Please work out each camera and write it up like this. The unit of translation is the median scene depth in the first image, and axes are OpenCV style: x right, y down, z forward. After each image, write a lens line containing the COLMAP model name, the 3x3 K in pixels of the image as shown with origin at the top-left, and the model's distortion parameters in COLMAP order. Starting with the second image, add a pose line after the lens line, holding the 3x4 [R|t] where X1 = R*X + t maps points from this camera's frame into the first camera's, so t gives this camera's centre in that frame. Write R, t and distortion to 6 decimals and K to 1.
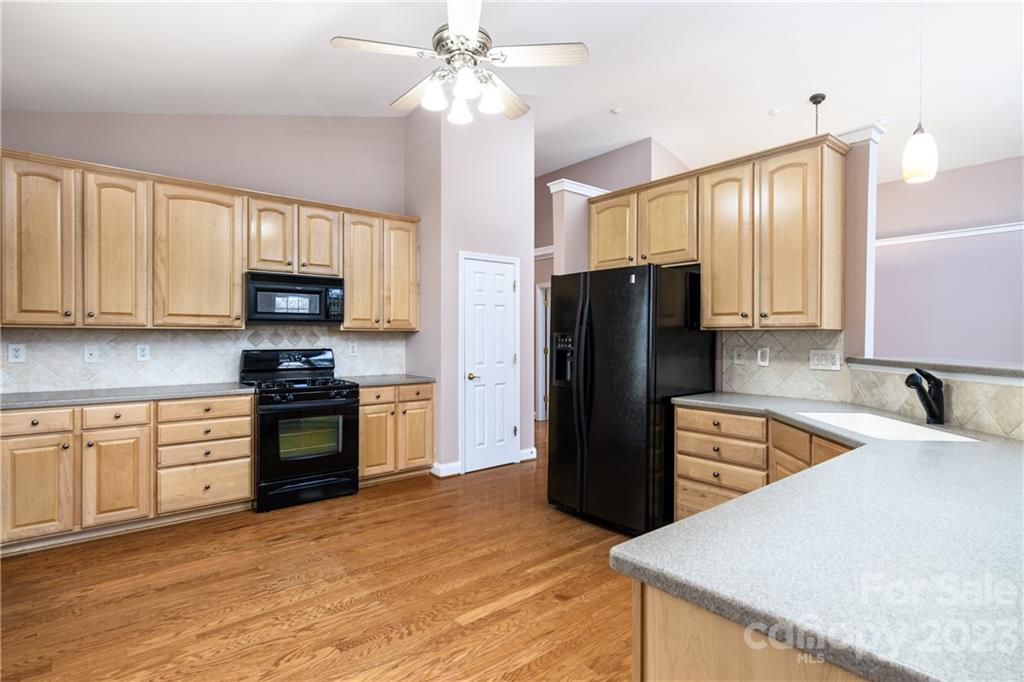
lens RADIAL K [[496.2, 0, 494.7], [0, 496.2, 340.4], [0, 0, 1]] dist [0.000112, 0.002348]
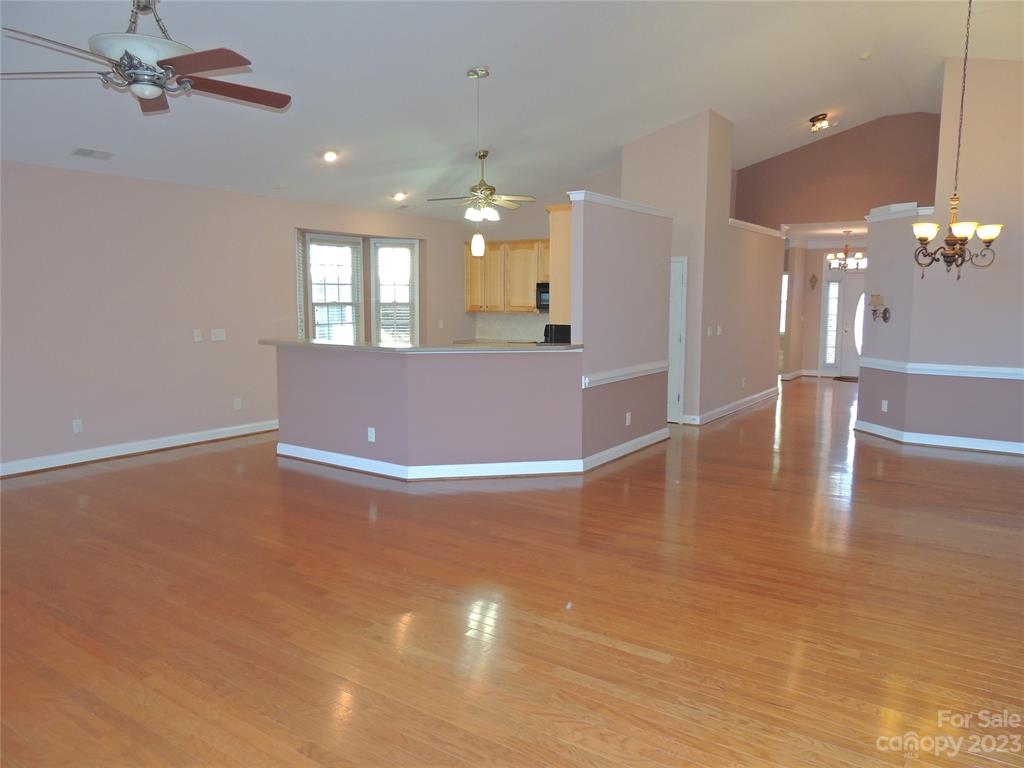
lens RADIAL K [[736.0, 0, 512.7], [0, 736.0, 387.0], [0, 0, 1]] dist [0.003875, -0.009560]
pose [[0.260682, 0.117410, -0.958259, 2.236867], [-0.007481, 0.992793, 0.119607, -0.079138], [0.965396, -0.024011, 0.259682, 0.169485]]
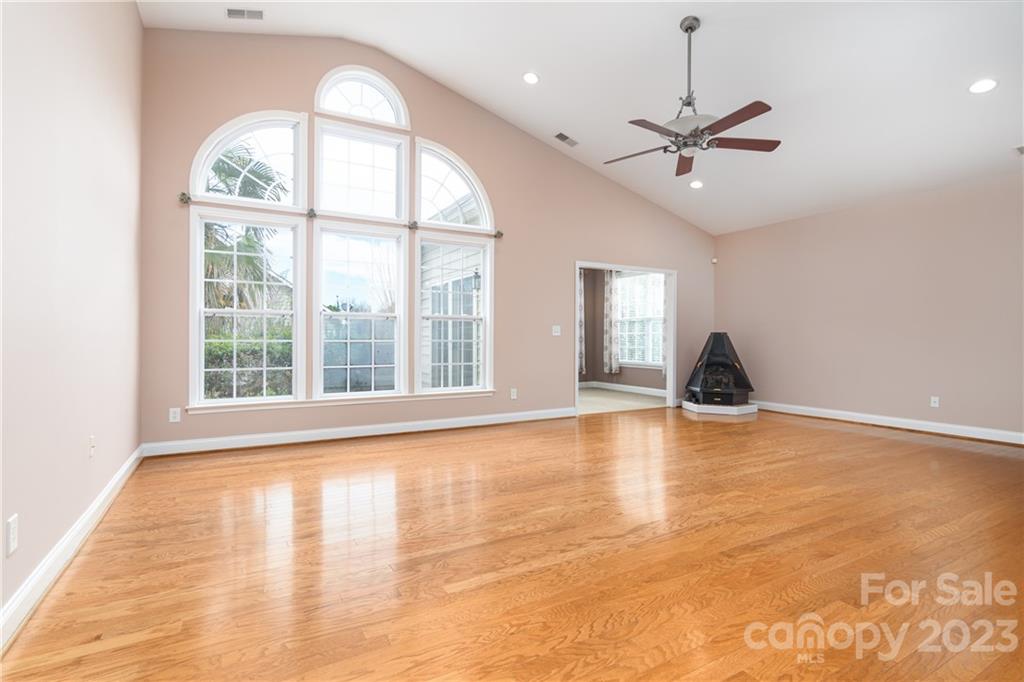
lens RADIAL K [[496.2, 0, 511.7], [0, 496.2, 339.3], [0, 0, 1]] dist [0.000112, 0.002348]
pose [[-0.982972, -0.005321, 0.183680, 1.312402], [-0.002701, 0.999891, 0.014512, 0.048925], [-0.183737, 0.013769, -0.982879, 1.110076]]
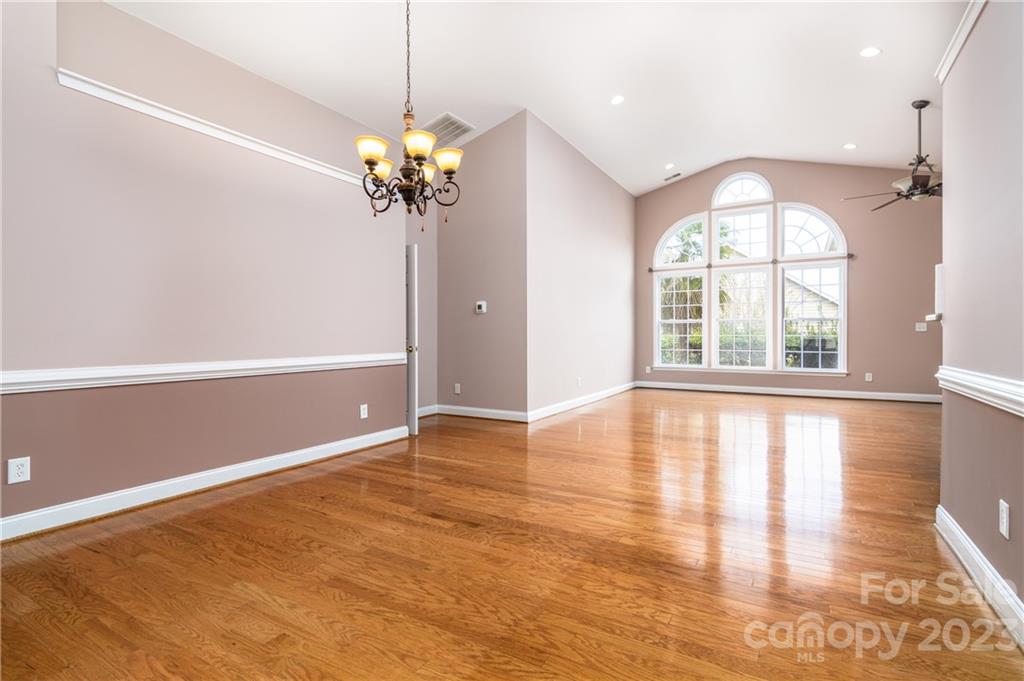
lens RADIAL K [[496.2, 0, 506.6], [0, 496.2, 335.2], [0, 0, 1]] dist [0.000112, 0.002348]
pose [[-0.319236, -0.001872, 0.947673, 0.110466], [0.008931, 0.999948, 0.004984, 0.051884], [-0.947633, 0.010055, -0.319203, 1.611670]]
